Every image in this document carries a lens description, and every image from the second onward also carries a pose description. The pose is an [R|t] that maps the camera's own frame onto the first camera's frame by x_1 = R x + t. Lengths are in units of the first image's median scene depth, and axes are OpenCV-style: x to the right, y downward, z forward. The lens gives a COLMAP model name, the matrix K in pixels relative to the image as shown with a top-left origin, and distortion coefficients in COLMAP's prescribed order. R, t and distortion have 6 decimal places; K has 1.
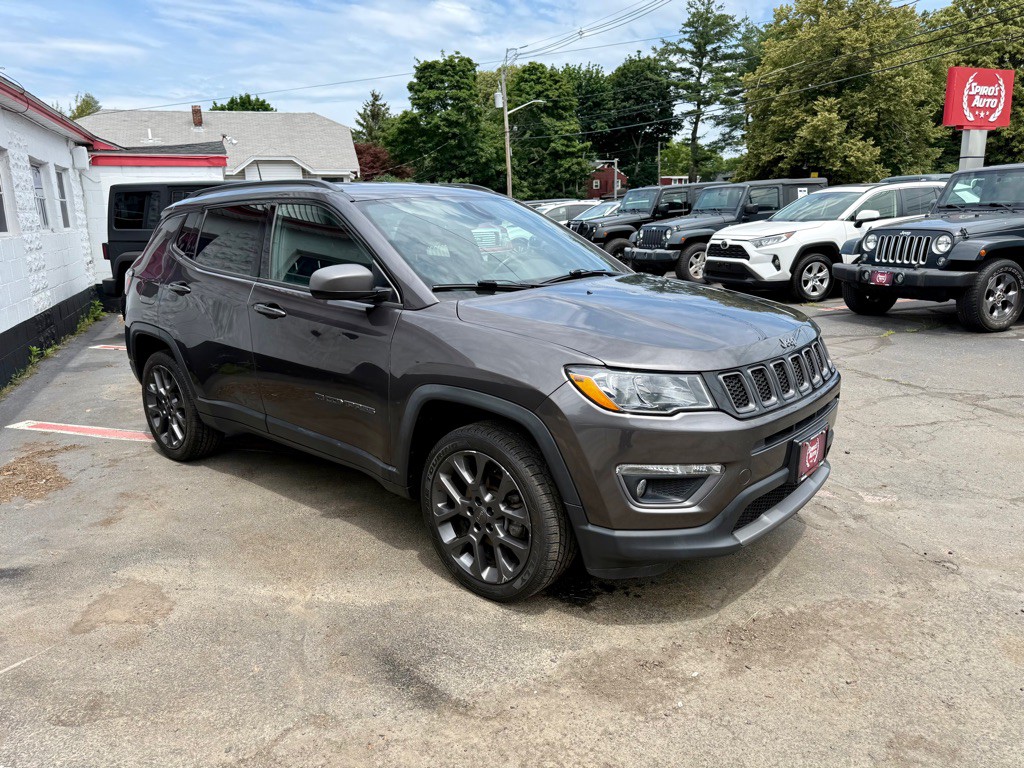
lens RADIAL K [[713.1, 0, 518.8], [0, 713.1, 383.1], [0, 0, 1]] dist [0.057033, -0.086514]
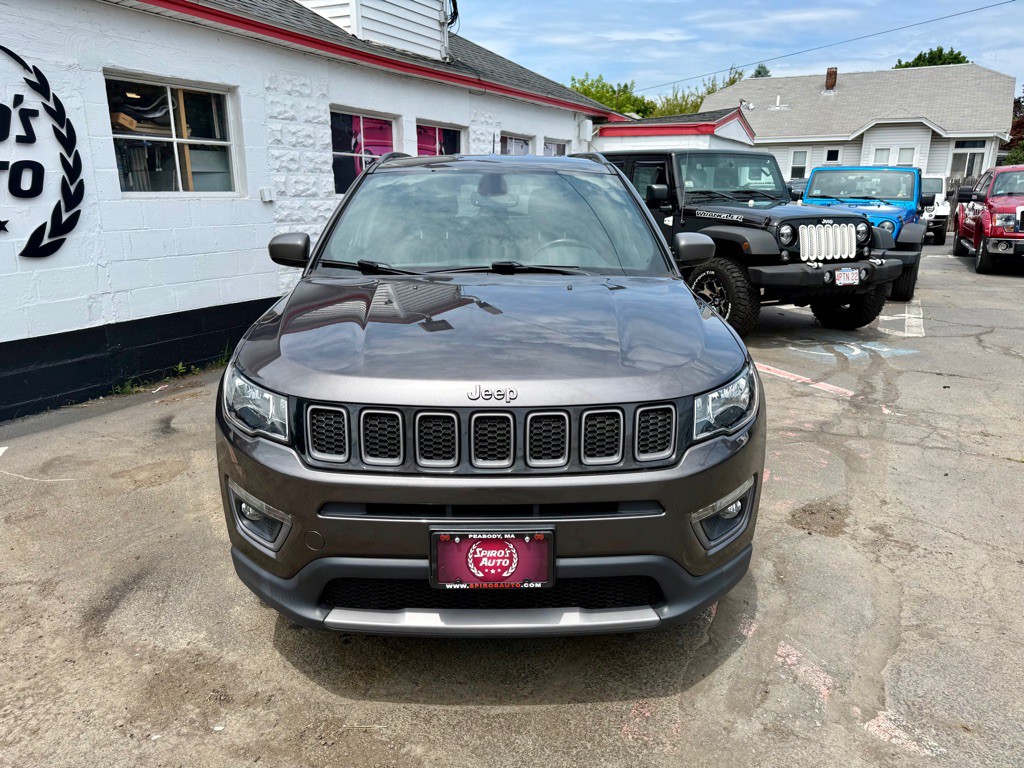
lens RADIAL K [[729.4, 0, 516.7], [0, 729.4, 379.6], [0, 0, 1]] dist [0.055289, -0.067611]
pose [[0.668121, 0.212140, -0.713170, 0.039987], [-0.188079, 0.975518, 0.113979, -0.006843], [0.719889, 0.057981, 0.691663, 0.023884]]
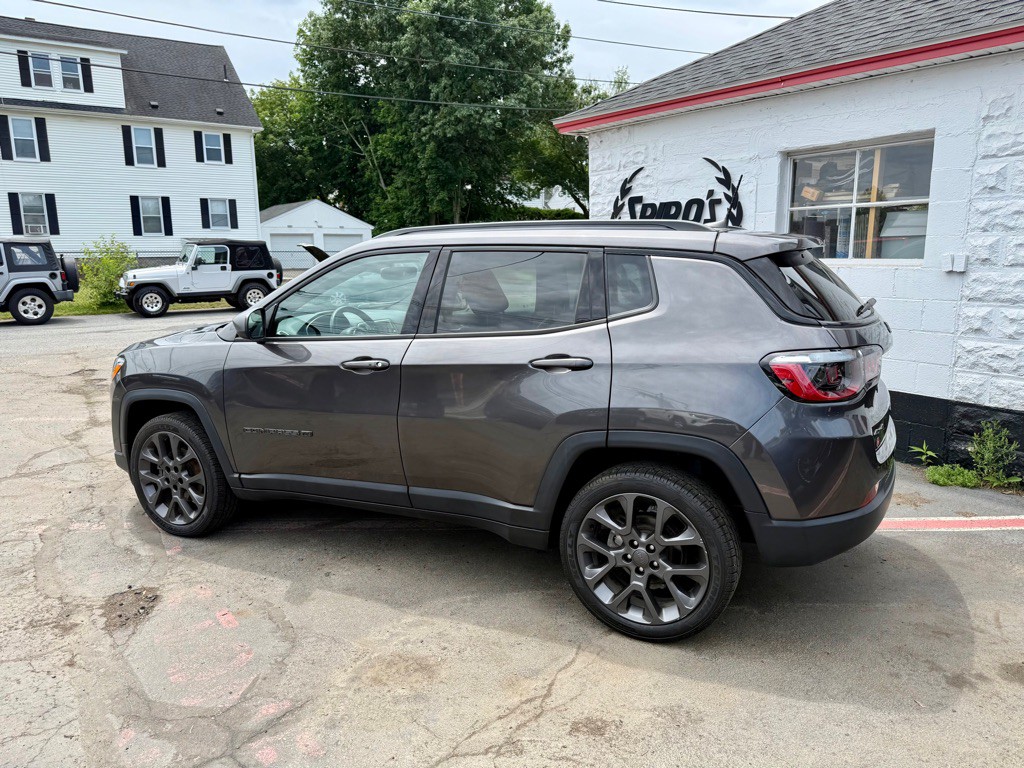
lens RADIAL K [[731.7, 0, 501.4], [0, 731.7, 385.6], [0, 0, 1]] dist [0.052847, -0.071683]
pose [[-0.974086, 0.078790, -0.212009, 0.001329], [-0.012627, 0.916956, 0.398789, -0.031443], [0.225824, 0.391132, -0.892199, 0.128383]]
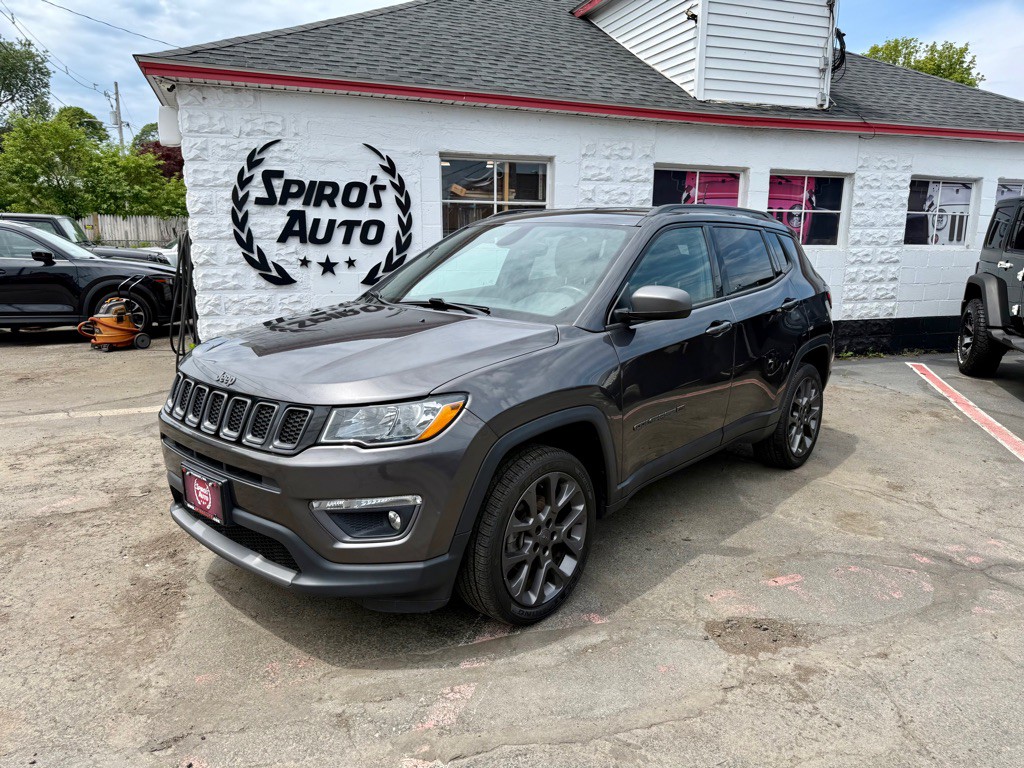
lens RADIAL K [[735.0, 0, 512.0], [0, 735.0, 384.0], [0, 0, 1]] dist [0.036809, -0.045357]
pose [[-0.026165, 0.217879, -0.975625, 0.060120], [-0.235216, 0.947216, 0.217843, -0.015941], [0.971591, 0.235182, 0.026465, 0.060205]]
